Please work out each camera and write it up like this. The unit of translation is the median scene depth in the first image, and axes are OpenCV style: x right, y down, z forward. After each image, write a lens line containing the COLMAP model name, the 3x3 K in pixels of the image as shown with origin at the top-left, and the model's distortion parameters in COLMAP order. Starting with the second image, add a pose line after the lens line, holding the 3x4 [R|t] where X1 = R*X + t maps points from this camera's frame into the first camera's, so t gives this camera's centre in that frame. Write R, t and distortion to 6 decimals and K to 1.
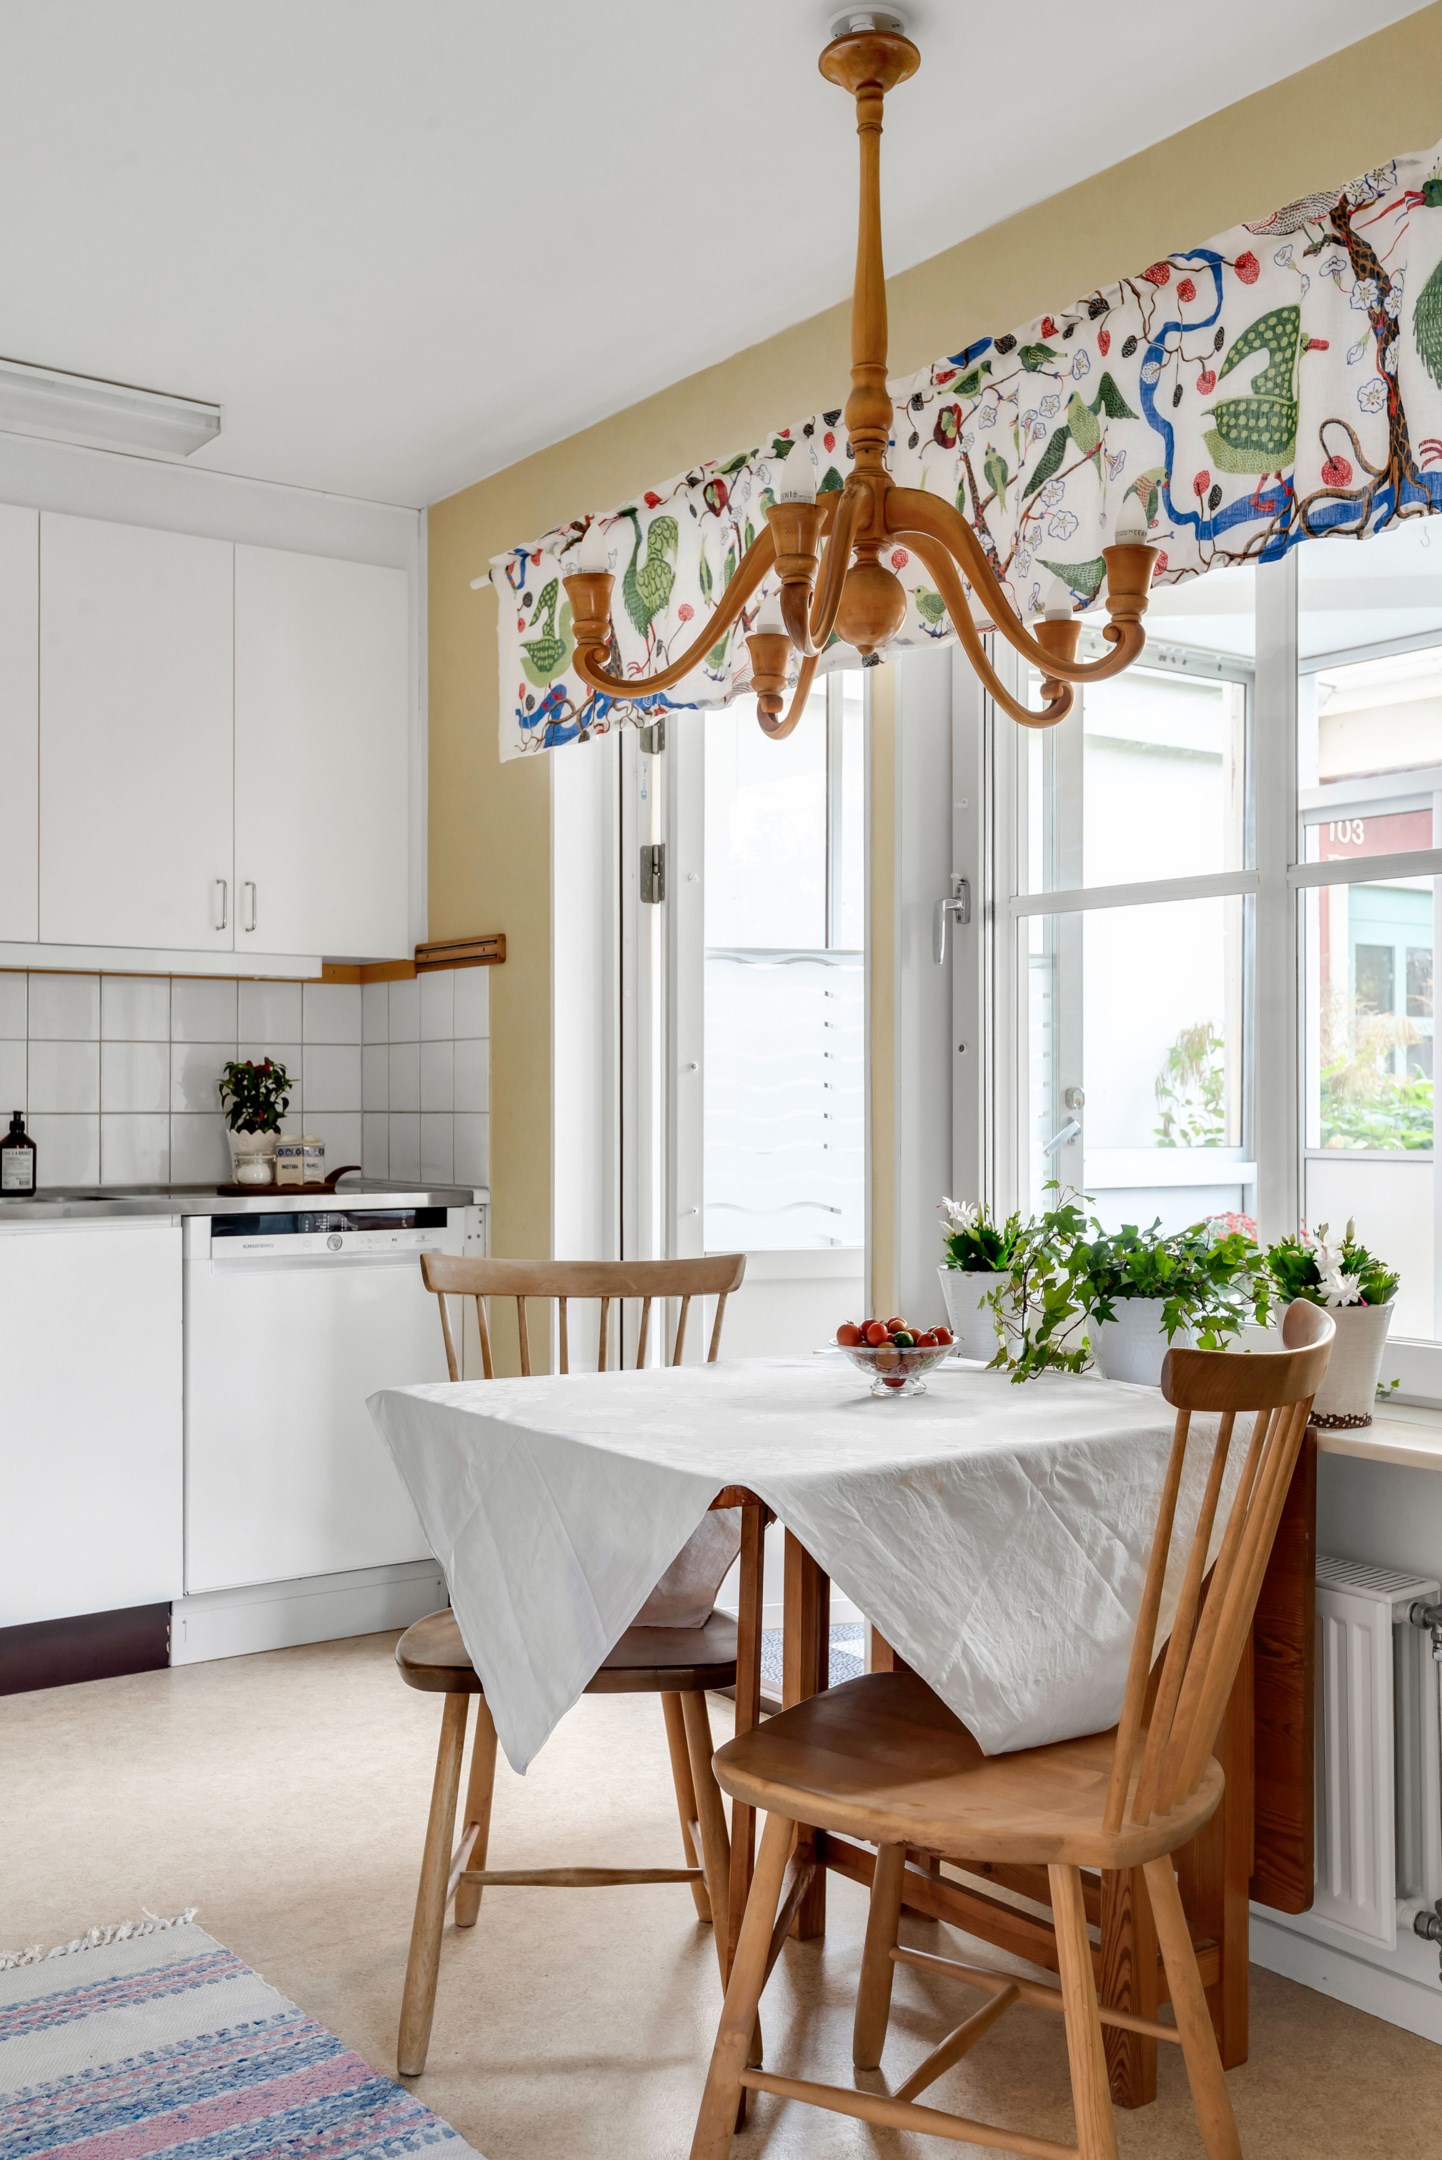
lens RADIAL K [[2082.5, 0, 721.0], [0, 2082.5, 1080.0], [0, 0, 1]] dist [0.034250, -0.010505]
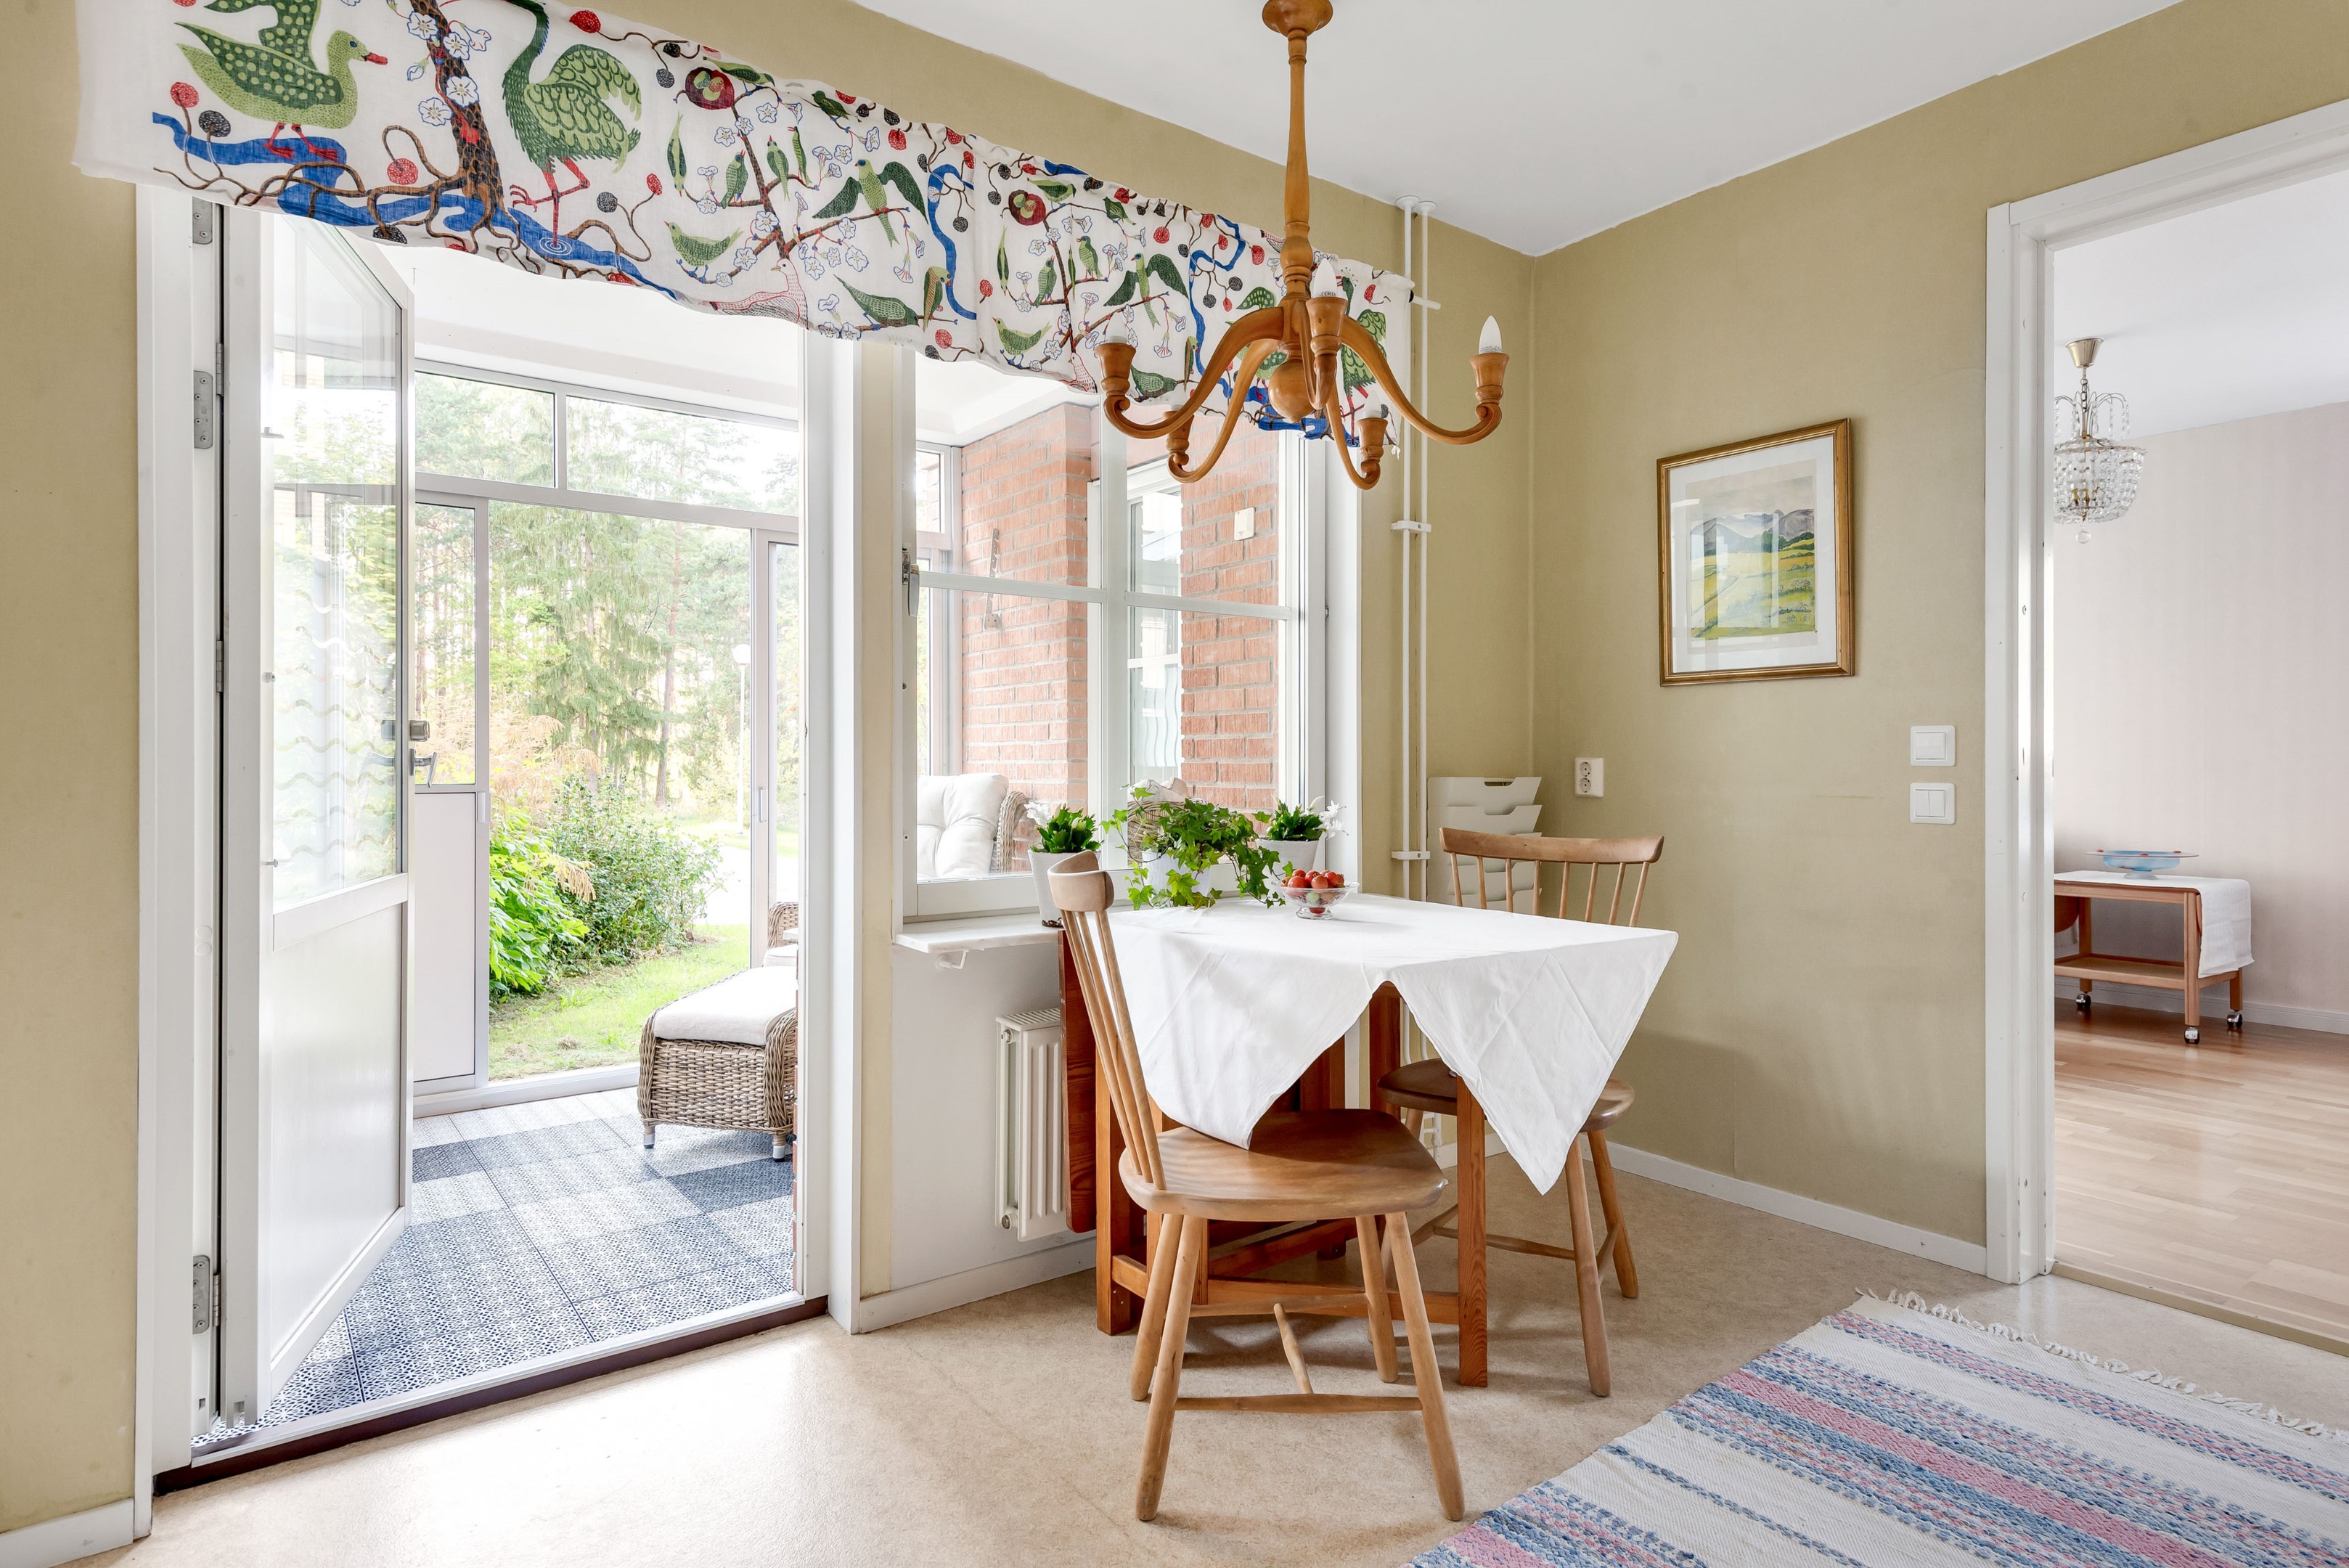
lens RADIAL K [[1286.5, 0, 1202.1], [0, 1286.5, 761.3], [0, 0, 1]] dist [0.041865, -0.022480]
pose [[-0.036993, -0.000288, 0.999315, -0.734638], [-0.011004, 0.999939, -0.000120, 0.030949], [-0.999255, -0.011001, -0.036994, 0.964190]]
